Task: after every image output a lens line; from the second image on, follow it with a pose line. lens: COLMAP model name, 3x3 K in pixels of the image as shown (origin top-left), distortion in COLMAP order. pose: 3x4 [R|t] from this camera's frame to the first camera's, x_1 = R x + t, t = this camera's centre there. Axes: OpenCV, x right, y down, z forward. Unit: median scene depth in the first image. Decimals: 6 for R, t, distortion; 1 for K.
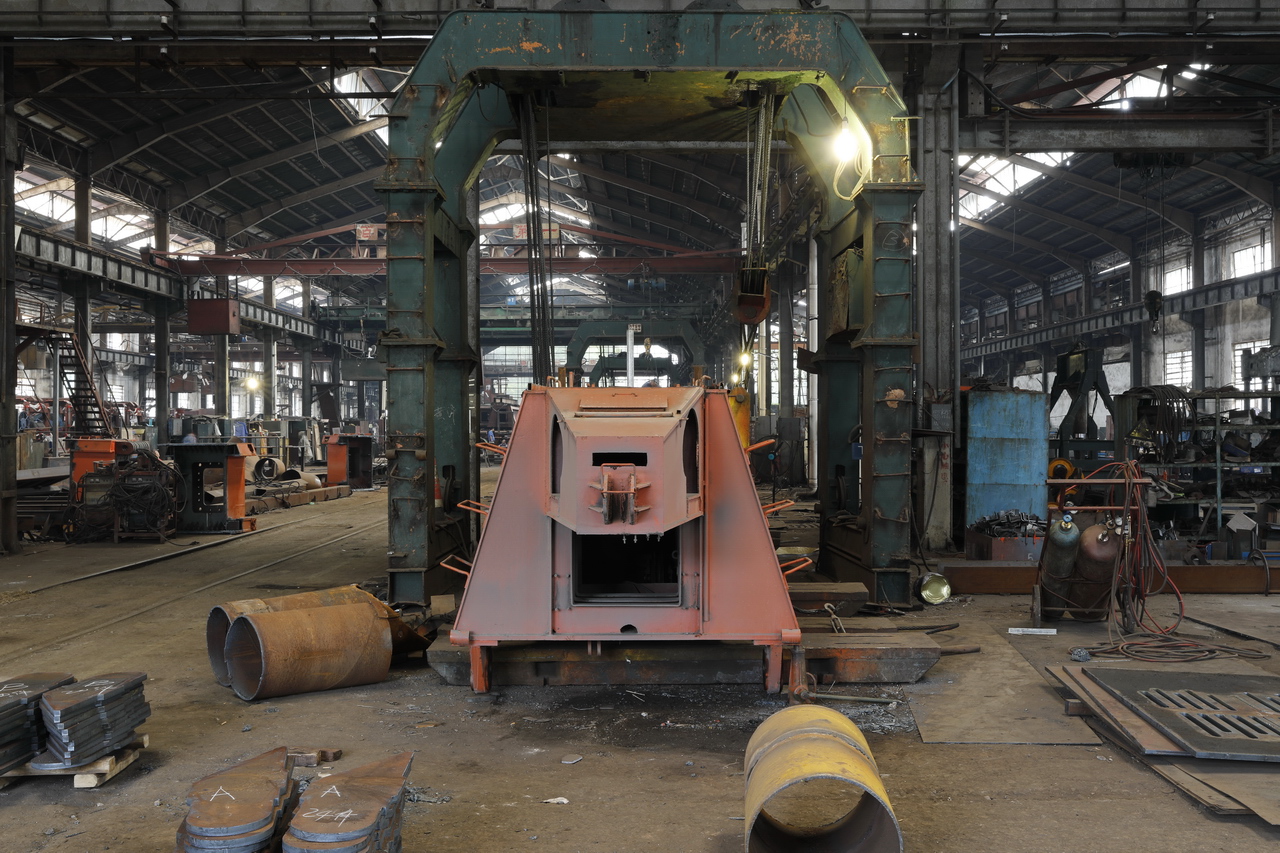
lens RADIAL K [[1514.9, 0, 640.4], [0, 1514.9, 427.2], [0, 0, 1]] dist [-0.022174, 0.000000]
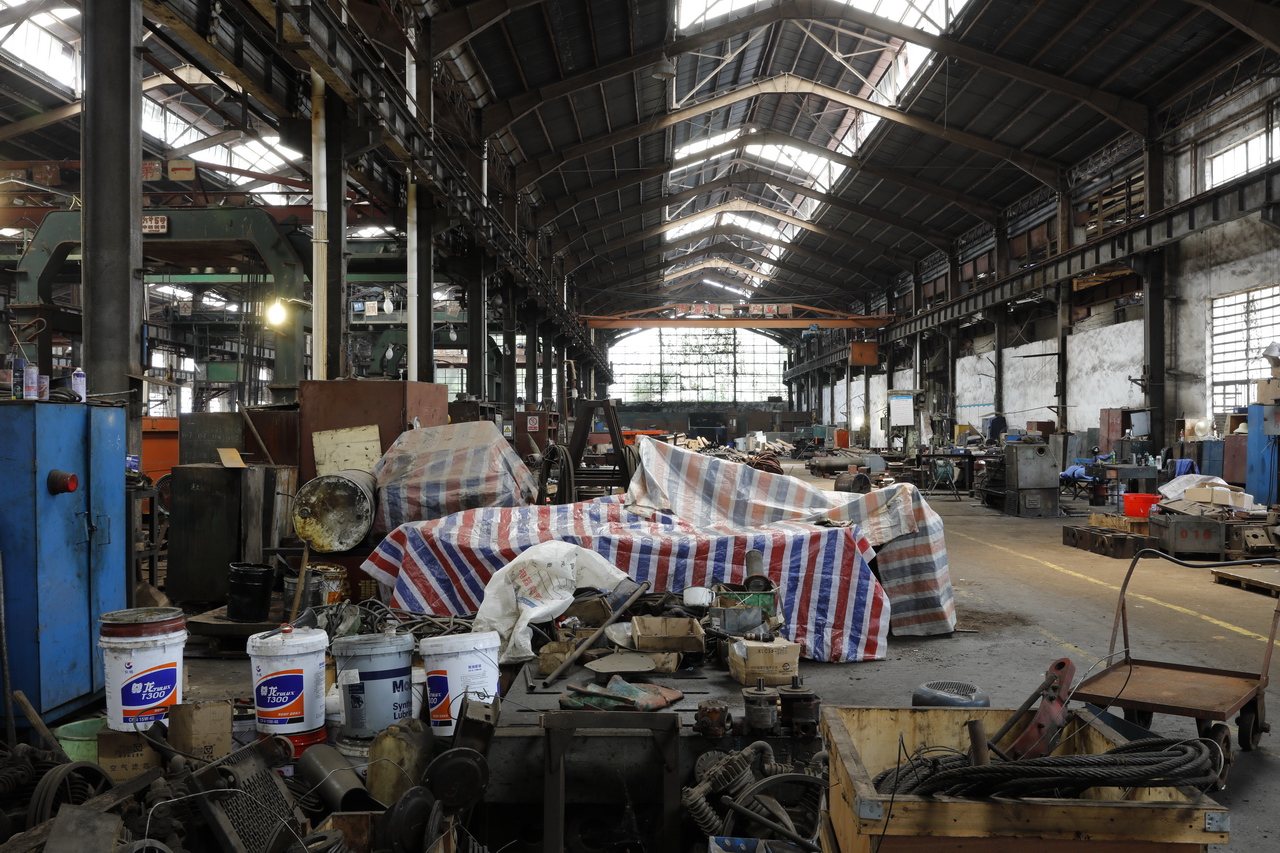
lens RADIAL K [[1283.1, 0, 638.9], [0, 1283.1, 426.1], [0, 0, 1]] dist [0.013023, 0.000000]
pose [[0.999896, 0.002728, -0.014192, 0.128717], [-0.002712, 0.999996, 0.001124, -0.000924], [0.014195, -0.001085, 0.999899, 0.474515]]
